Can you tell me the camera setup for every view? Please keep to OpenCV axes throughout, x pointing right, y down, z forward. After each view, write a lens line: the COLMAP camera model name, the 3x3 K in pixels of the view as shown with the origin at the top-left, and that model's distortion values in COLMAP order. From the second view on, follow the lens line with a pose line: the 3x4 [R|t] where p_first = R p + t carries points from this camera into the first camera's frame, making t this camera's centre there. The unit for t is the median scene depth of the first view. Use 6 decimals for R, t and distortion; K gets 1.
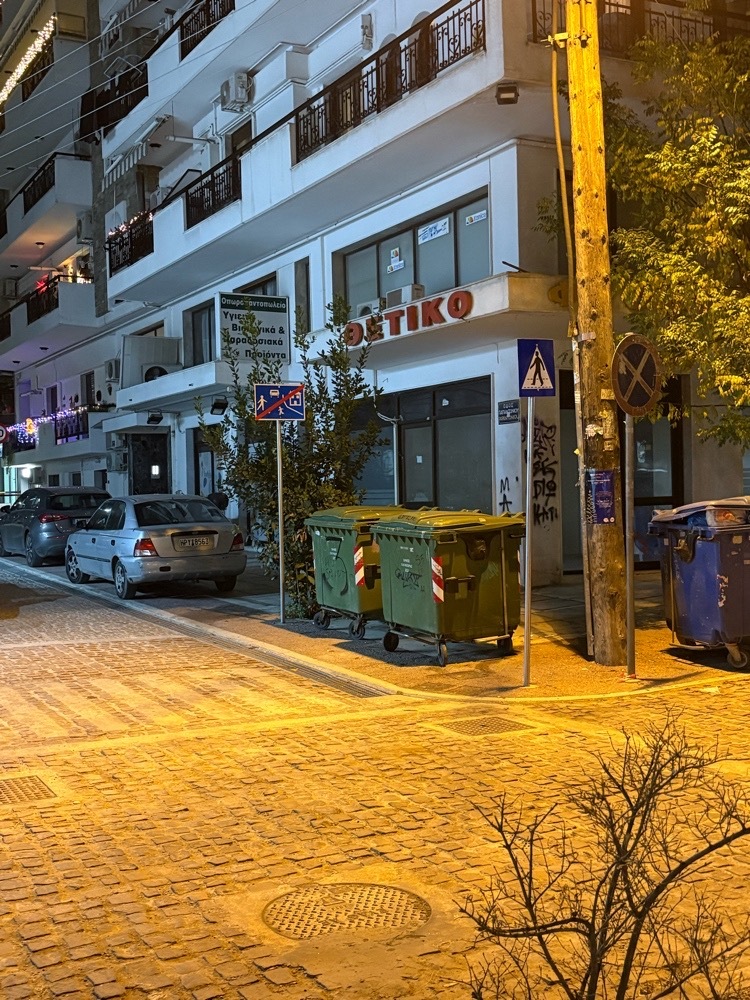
lens RADIAL K [[1202.1, 0, 375.0], [0, 1202.1, 500.0], [0, 0, 1]] dist [0.276103, -1.298736]
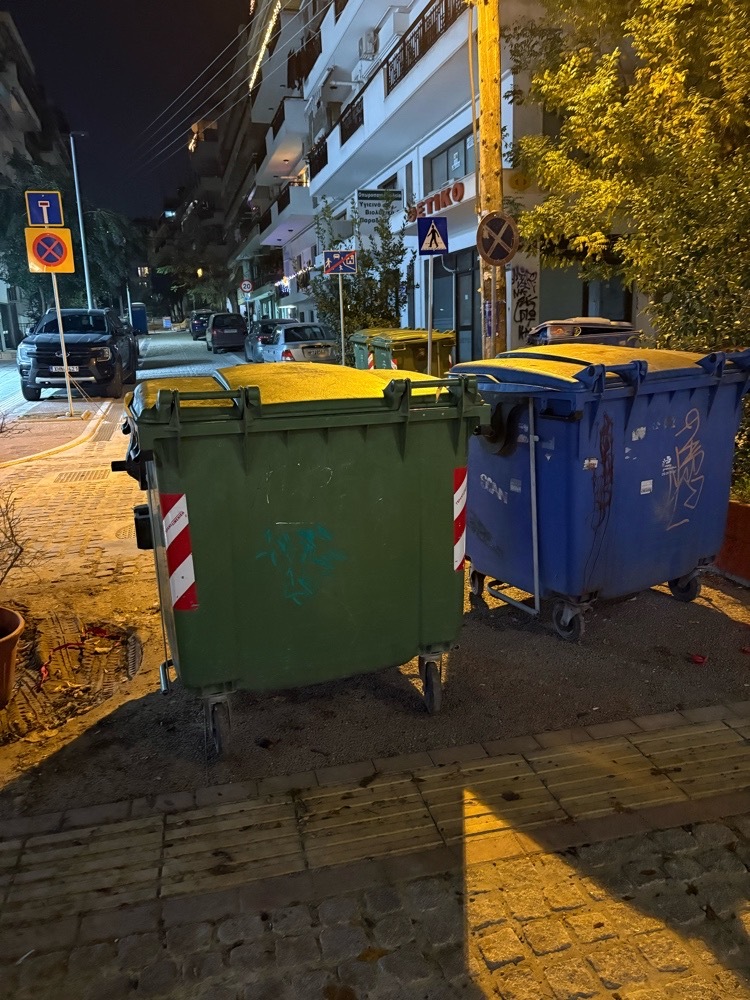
lens RADIAL K [[778.5, 0, 393.6], [0, 778.5, 499.0], [0, 0, 1]] dist [0.006952, 0.005990]
pose [[0.976555, 0.034394, -0.212501, 0.195377], [0.012090, 0.976832, 0.213665, 0.005185], [0.214927, -0.211225, 0.953515, -0.033665]]
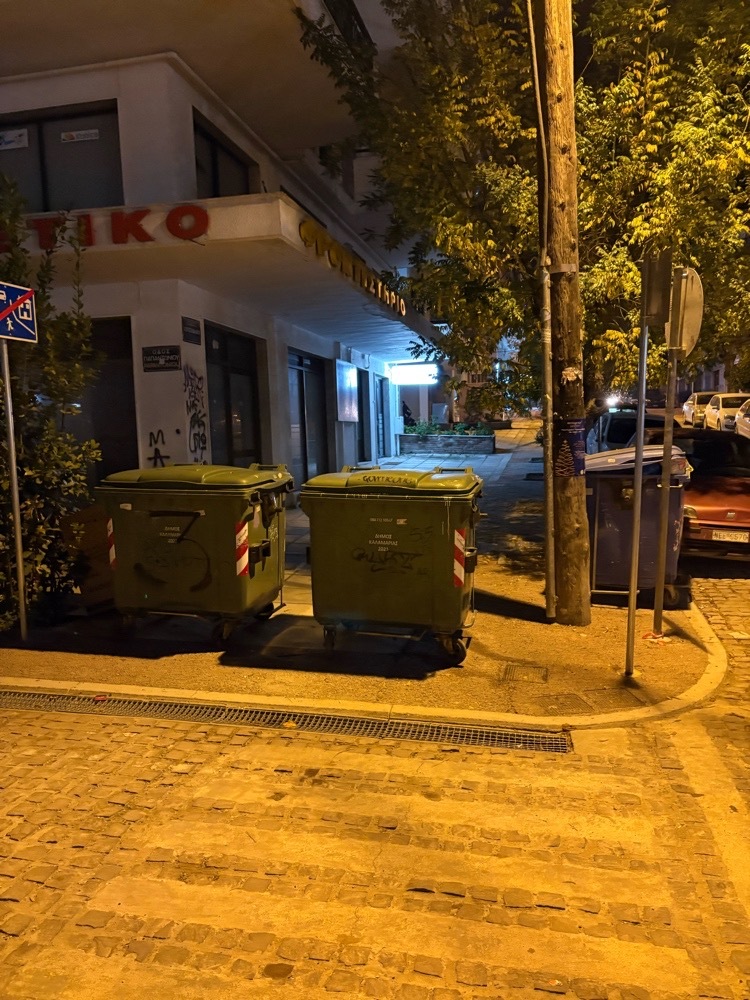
lens RADIAL K [[763.2, 0, 375.0], [0, 763.2, 500.0], [0, 0, 1]] dist [0.006972, -0.000672]
pose [[0.633355, -0.065564, 0.771079, -0.246915], [0.016386, 0.997317, 0.071341, -0.004416], [-0.773688, -0.032549, 0.632730, 0.511718]]
